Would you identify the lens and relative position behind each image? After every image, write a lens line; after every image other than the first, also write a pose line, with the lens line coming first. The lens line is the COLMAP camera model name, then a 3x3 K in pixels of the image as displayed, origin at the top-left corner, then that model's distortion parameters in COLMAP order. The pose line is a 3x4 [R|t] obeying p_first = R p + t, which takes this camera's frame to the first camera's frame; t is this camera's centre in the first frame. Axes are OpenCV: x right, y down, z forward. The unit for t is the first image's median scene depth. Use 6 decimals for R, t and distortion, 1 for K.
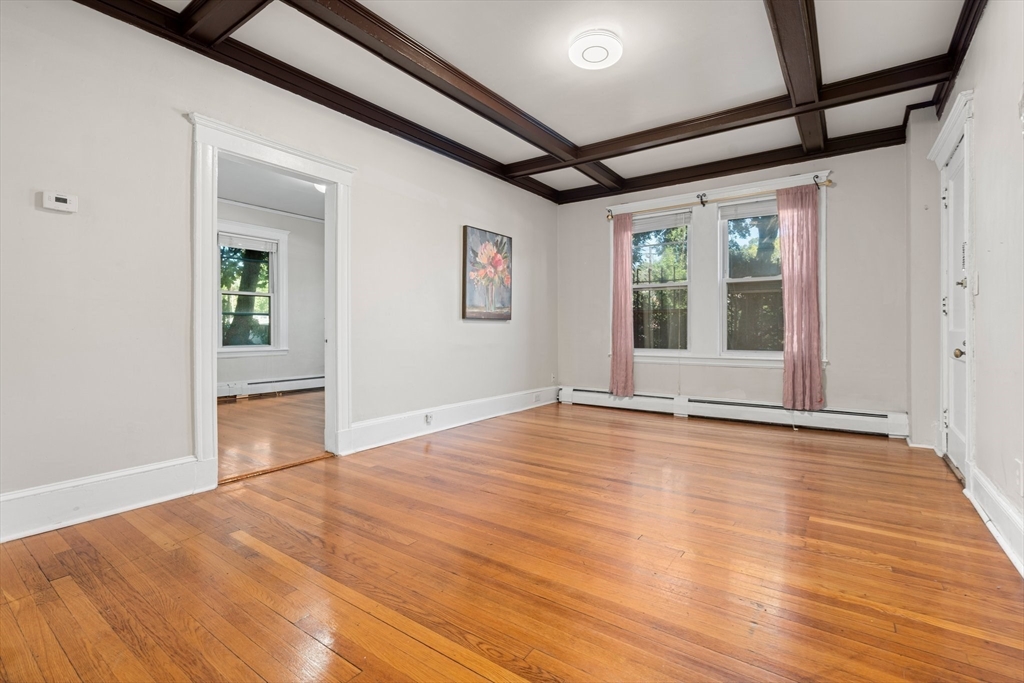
lens RADIAL K [[465.8, 0, 513.6], [0, 465.8, 331.3], [0, 0, 1]] dist [-0.006814, 0.003016]
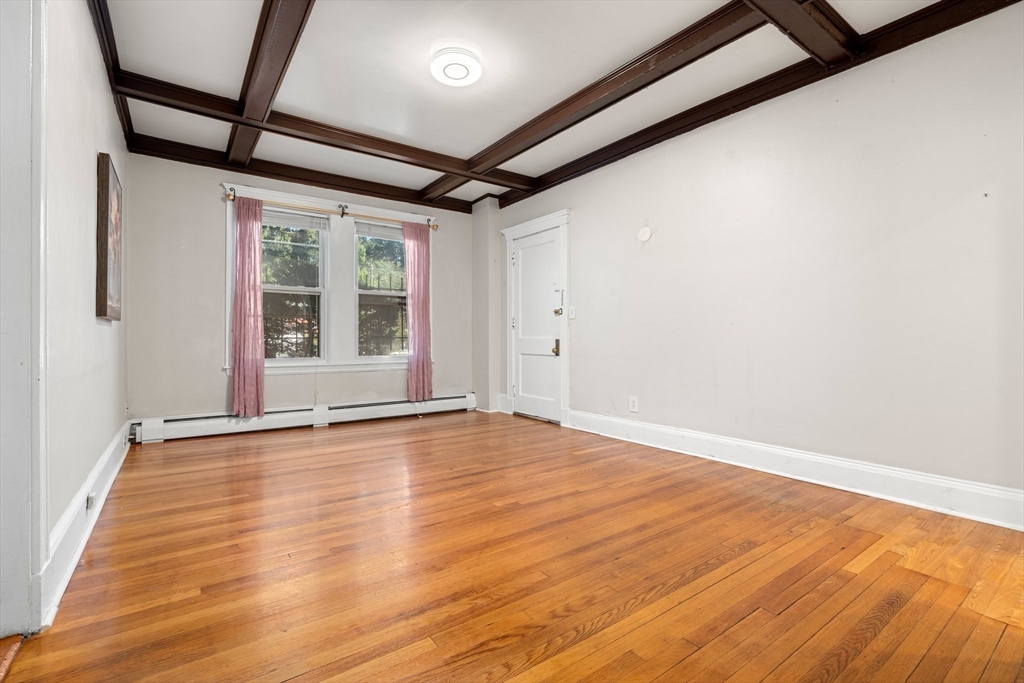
lens RADIAL K [[465.8, 0, 512.9], [0, 465.8, 339.3], [0, 0, 1]] dist [-0.006814, 0.003016]
pose [[0.316938, -0.001209, 0.948446, -0.470951], [0.002597, 0.999997, 0.000407, 0.001873], [-0.948443, 0.002335, 0.316940, 0.336456]]
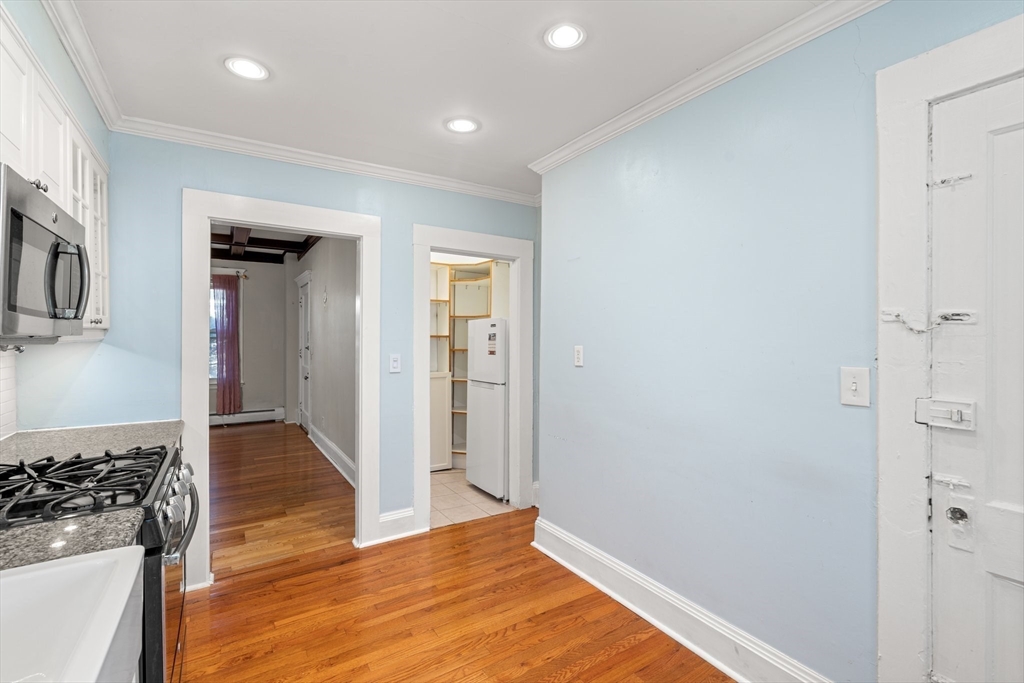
lens RADIAL K [[465.8, 0, 513.3], [0, 465.8, 336.3], [0, 0, 1]] dist [-0.006814, 0.003016]
pose [[0.370590, 0.002011, 0.928794, -0.483862], [-0.002265, 0.999997, -0.001261, -0.094872], [-0.928794, -0.001636, 0.370594, -0.488168]]
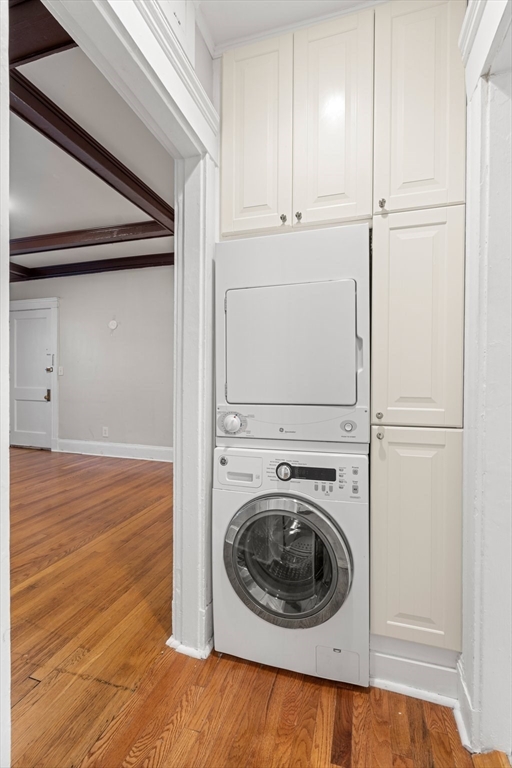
lens RADIAL K [[349.3, 0, 254.5], [0, 349.3, 382.5], [0, 0, 1]] dist [-0.006814, 0.003016]
pose [[-0.309656, -0.012735, 0.950763, -0.680031], [-0.005096, 0.999918, 0.011734, -0.035292], [-0.950835, -0.001211, -0.309696, 0.299819]]
